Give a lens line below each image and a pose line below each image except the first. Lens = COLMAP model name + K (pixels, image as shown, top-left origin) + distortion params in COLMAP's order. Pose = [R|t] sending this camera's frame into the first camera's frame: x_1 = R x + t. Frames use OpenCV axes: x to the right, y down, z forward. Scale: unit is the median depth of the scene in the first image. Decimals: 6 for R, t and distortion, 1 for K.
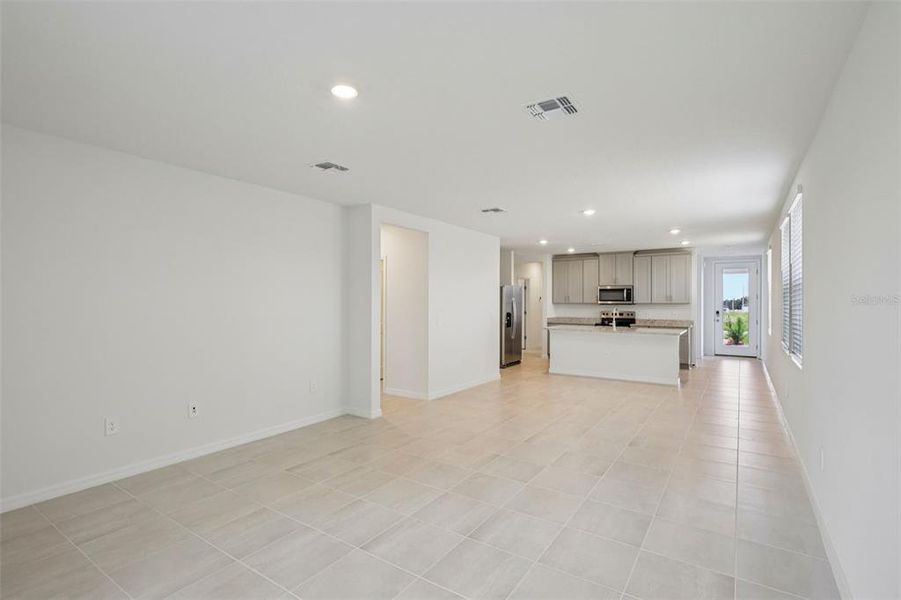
lens RADIAL K [[430.5, 0, 445.7], [0, 430.5, 300.2], [0, 0, 1]] dist [0.000111, -0.000021]
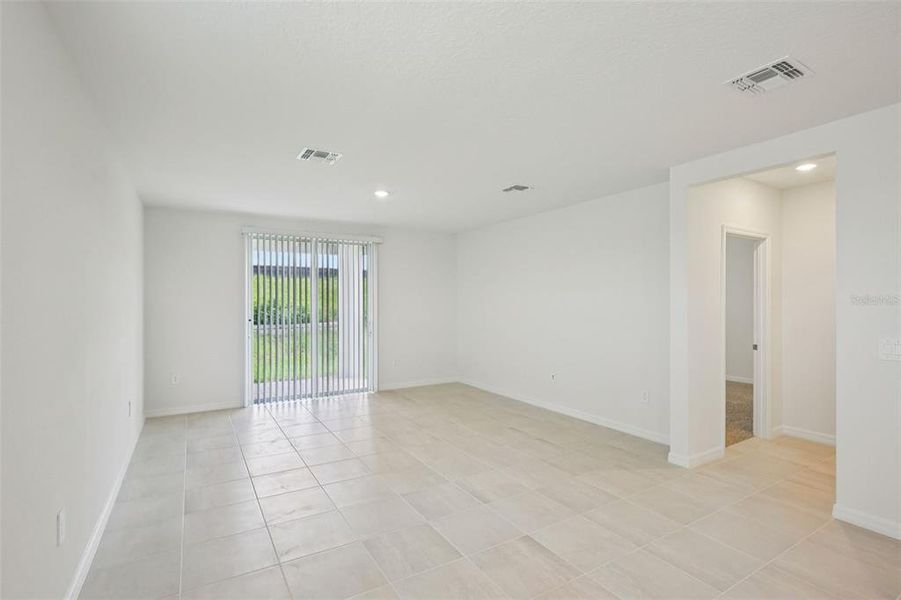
lens RADIAL K [[430.5, 0, 445.7], [0, 430.5, 300.2], [0, 0, 1]] dist [0.000111, -0.000021]
pose [[-0.413661, 0.005784, -0.910412, 0.863228], [0.004143, 0.999981, 0.004470, -0.012037], [0.910421, -0.001923, -0.413678, 1.257261]]
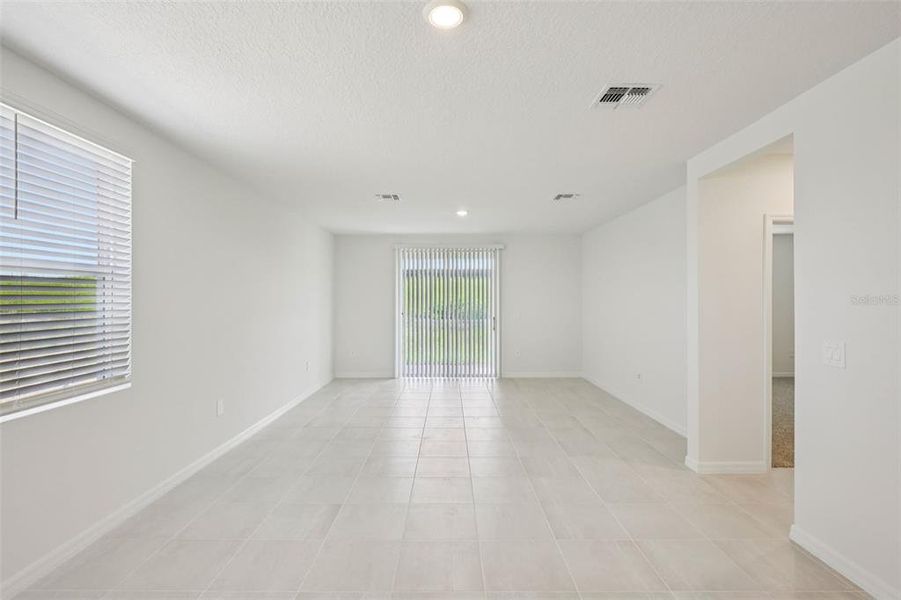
lens RADIAL K [[430.5, 0, 445.7], [0, 430.5, 300.2], [0, 0, 1]] dist [0.000111, -0.000021]
pose [[-0.823178, 0.004572, -0.567765, 0.737652], [0.002838, 0.999988, 0.003938, -0.007313], [0.567776, 0.001631, -0.823181, 1.790129]]
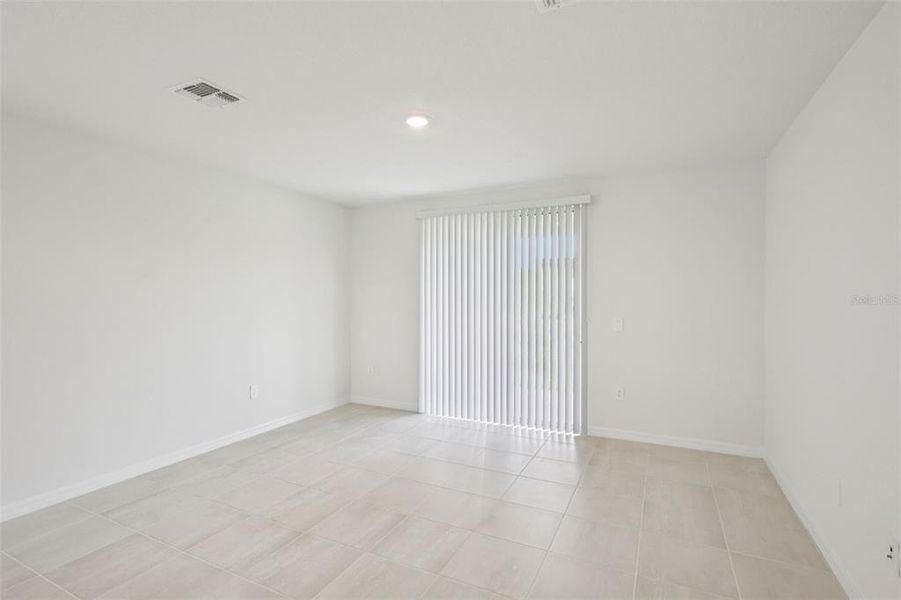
lens RADIAL K [[430.5, 0, 445.7], [0, 430.5, 300.2], [0, 0, 1]] dist [0.000111, -0.000021]
pose [[-0.990299, 0.007937, -0.138729, -0.101818], [0.005589, 0.999835, 0.017305, -0.010099], [0.138843, 0.016362, -0.990179, 1.337453]]
